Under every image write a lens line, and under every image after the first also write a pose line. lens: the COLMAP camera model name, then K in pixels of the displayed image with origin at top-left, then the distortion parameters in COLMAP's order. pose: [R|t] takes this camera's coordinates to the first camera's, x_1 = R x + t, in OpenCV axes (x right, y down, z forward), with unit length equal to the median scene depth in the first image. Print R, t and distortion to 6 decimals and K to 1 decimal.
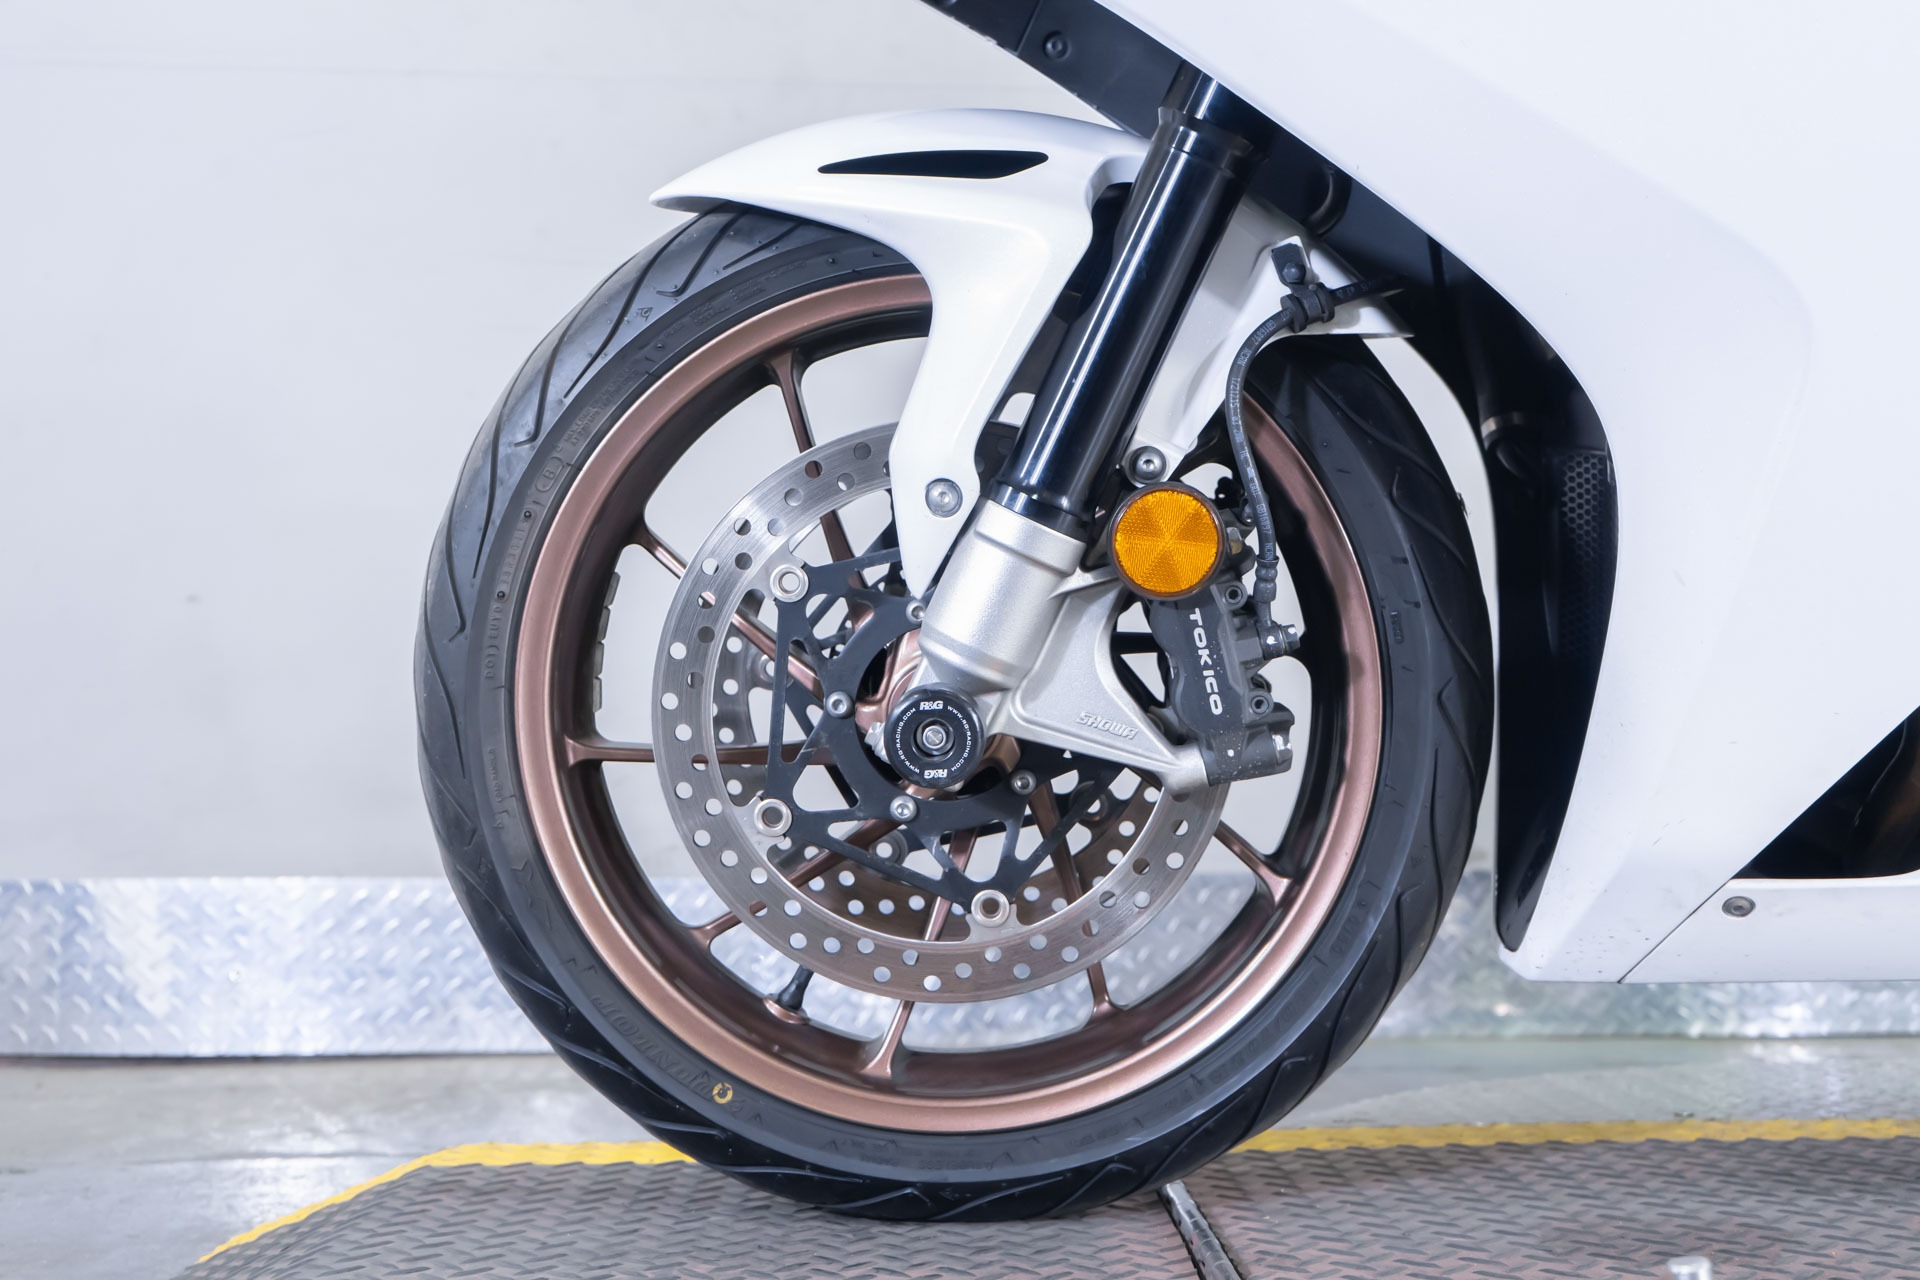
lens RADIAL K [[2343.1, 0, 931.8], [0, 2343.1, 615.4], [0, 0, 1]] dist [0.083709, 0.000000]
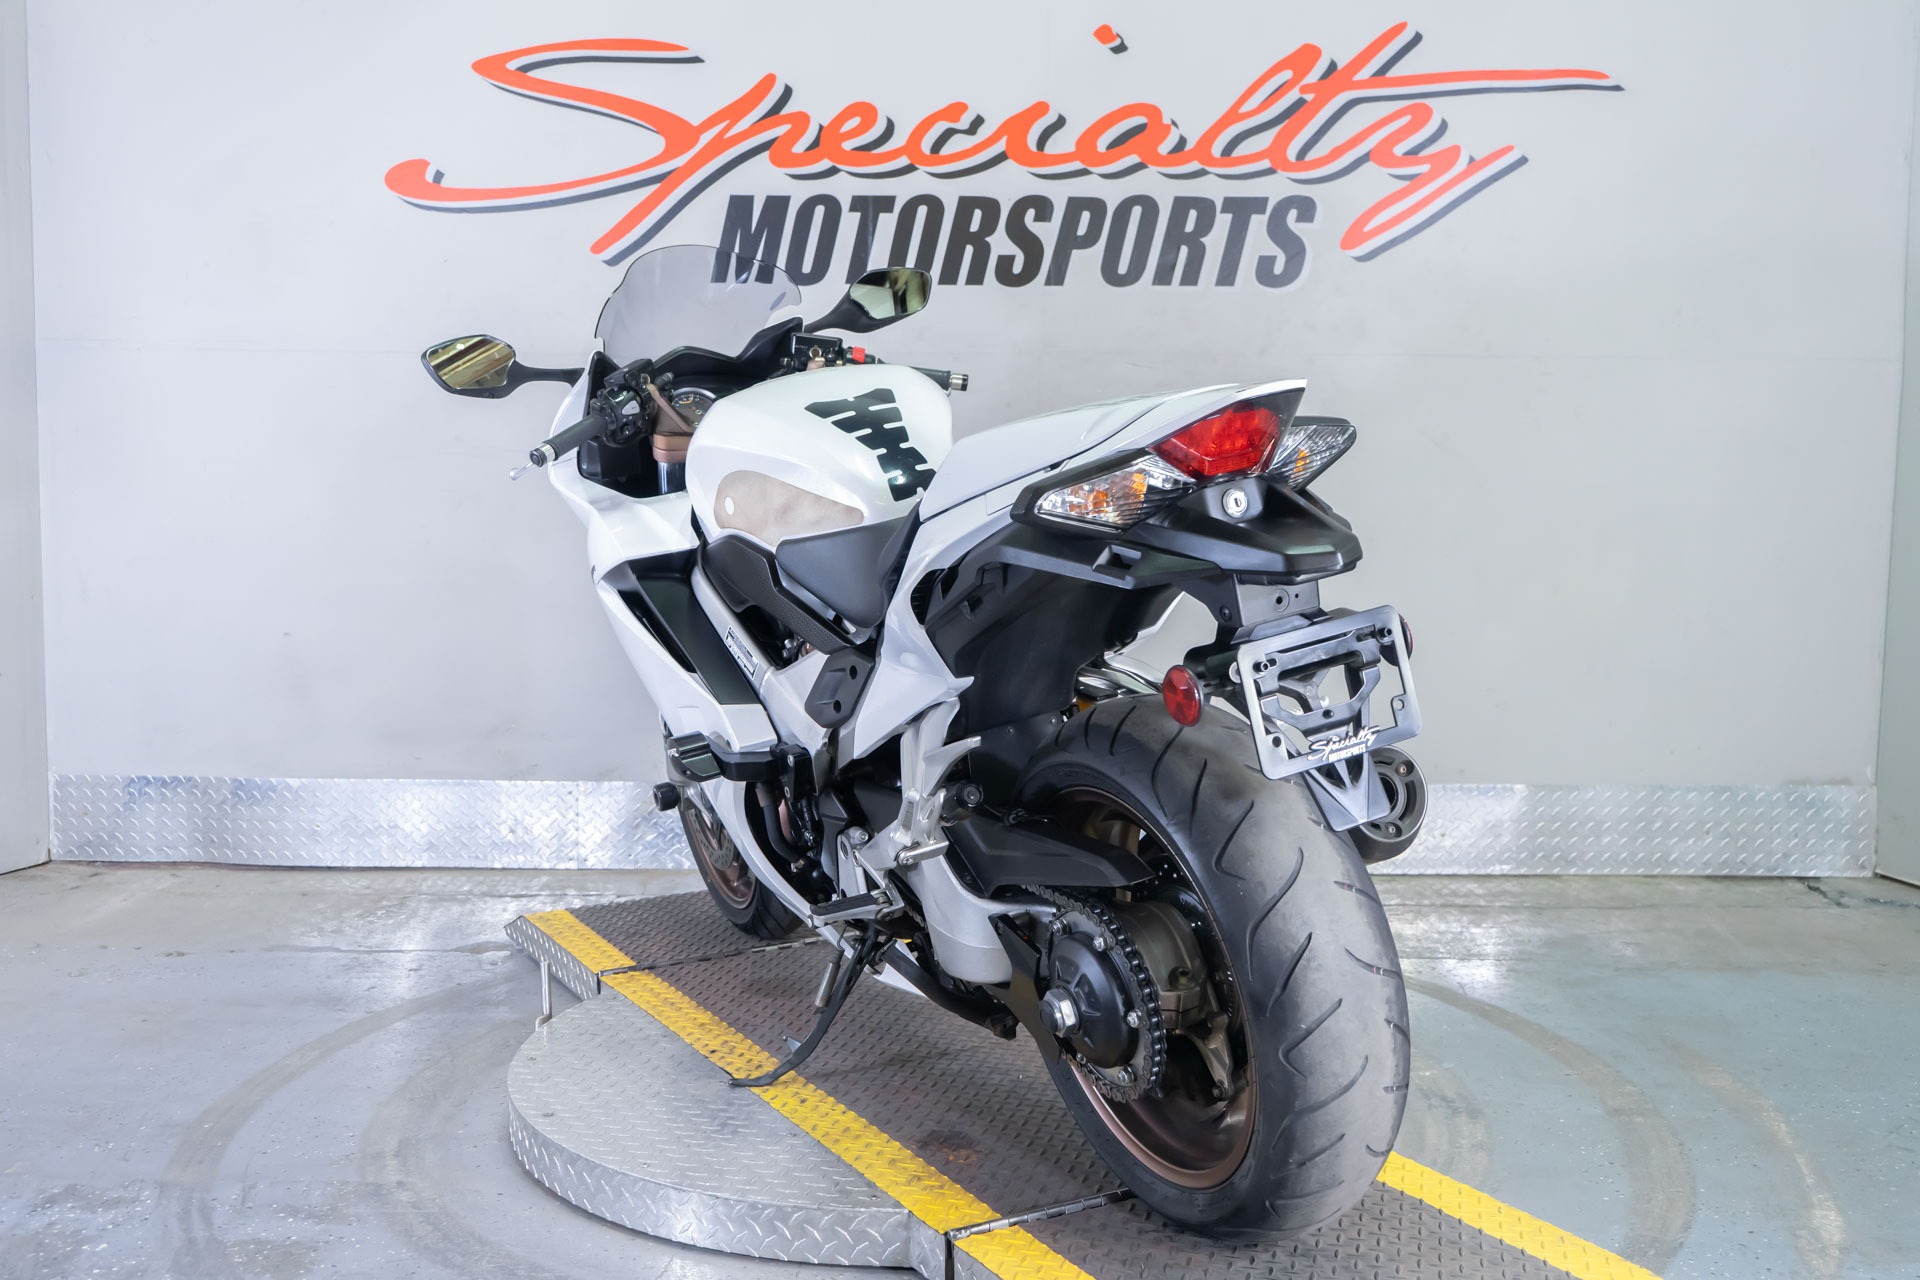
lens RADIAL K [[1916.8, 0, 958.8], [0, 1916.8, 637.1], [0, 0, 1]] dist [0.012711, 0.000000]
pose [[0.996795, 0.015709, -0.078443, 0.728629], [-0.002839, 0.986860, 0.161553, -0.532205], [0.079951, -0.160813, 0.983741, -1.011475]]
